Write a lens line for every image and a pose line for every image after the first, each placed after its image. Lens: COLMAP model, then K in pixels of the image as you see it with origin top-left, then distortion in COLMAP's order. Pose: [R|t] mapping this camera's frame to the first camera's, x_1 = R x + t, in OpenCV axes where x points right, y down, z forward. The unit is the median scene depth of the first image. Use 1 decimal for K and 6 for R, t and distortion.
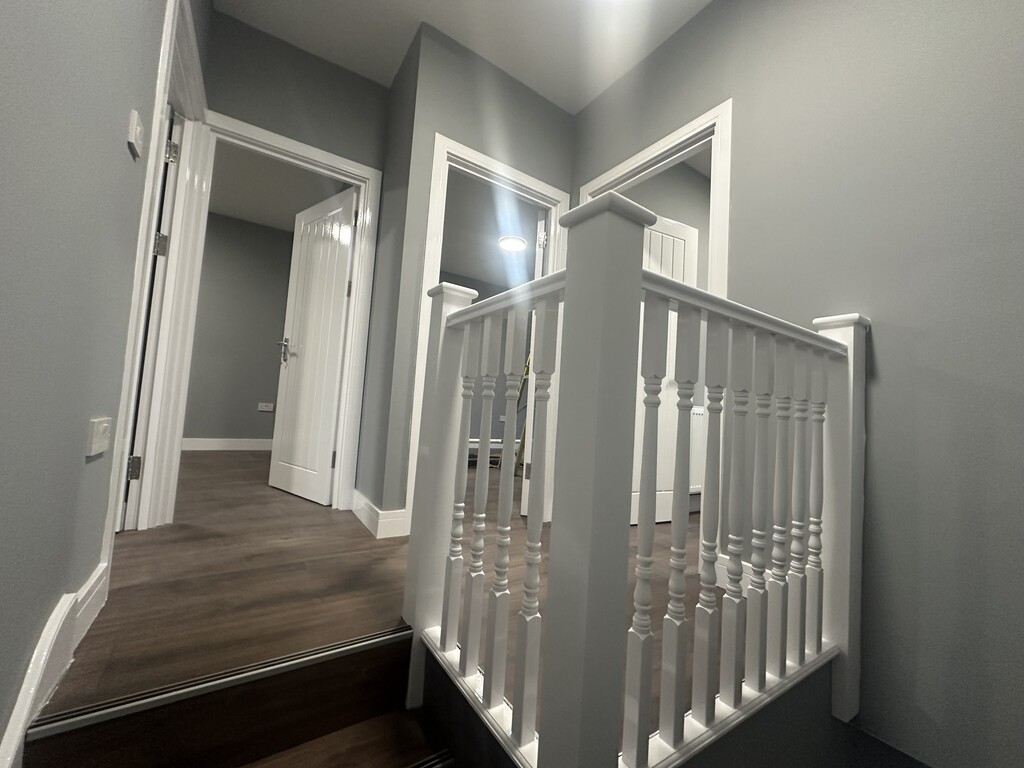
lens RADIAL K [[409.1, 0, 509.5], [0, 409.1, 383.4], [0, 0, 1]] dist [0.000337, 0.000382]
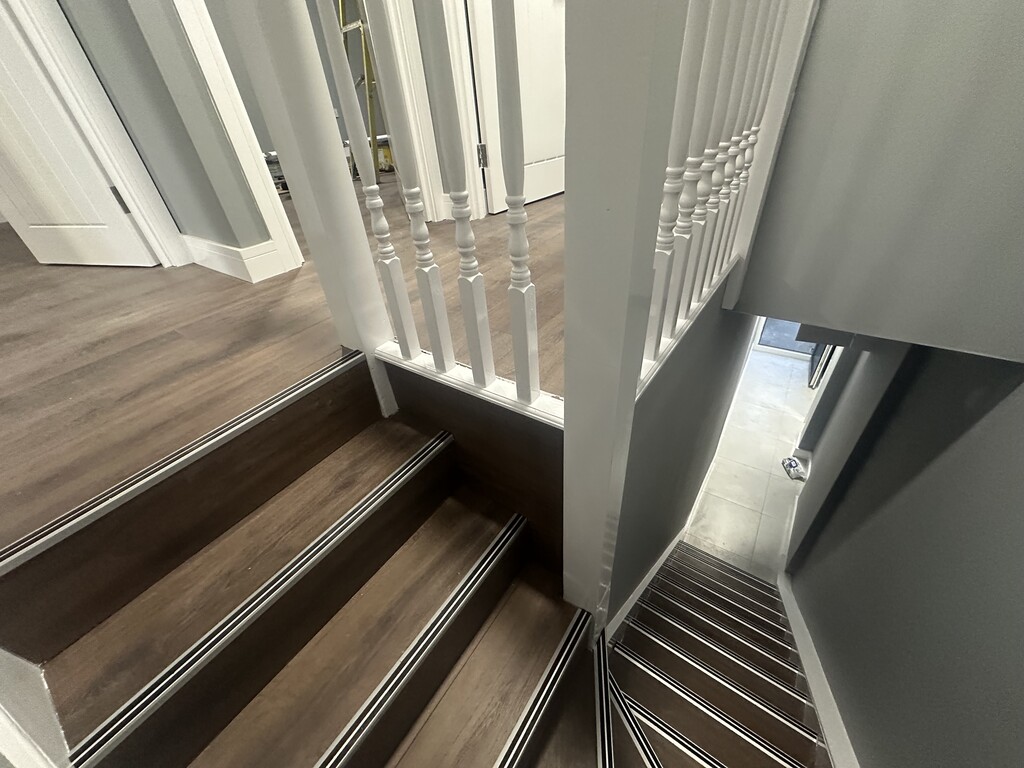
lens RADIAL K [[409.1, 0, 509.5], [0, 409.1, 383.4], [0, 0, 1]] dist [0.000337, 0.000382]
pose [[0.925346, -0.315760, 0.209835, -0.129748], [0.115355, 0.761726, 0.637547, 0.109186], [-0.361148, -0.565746, 0.741285, 0.168181]]
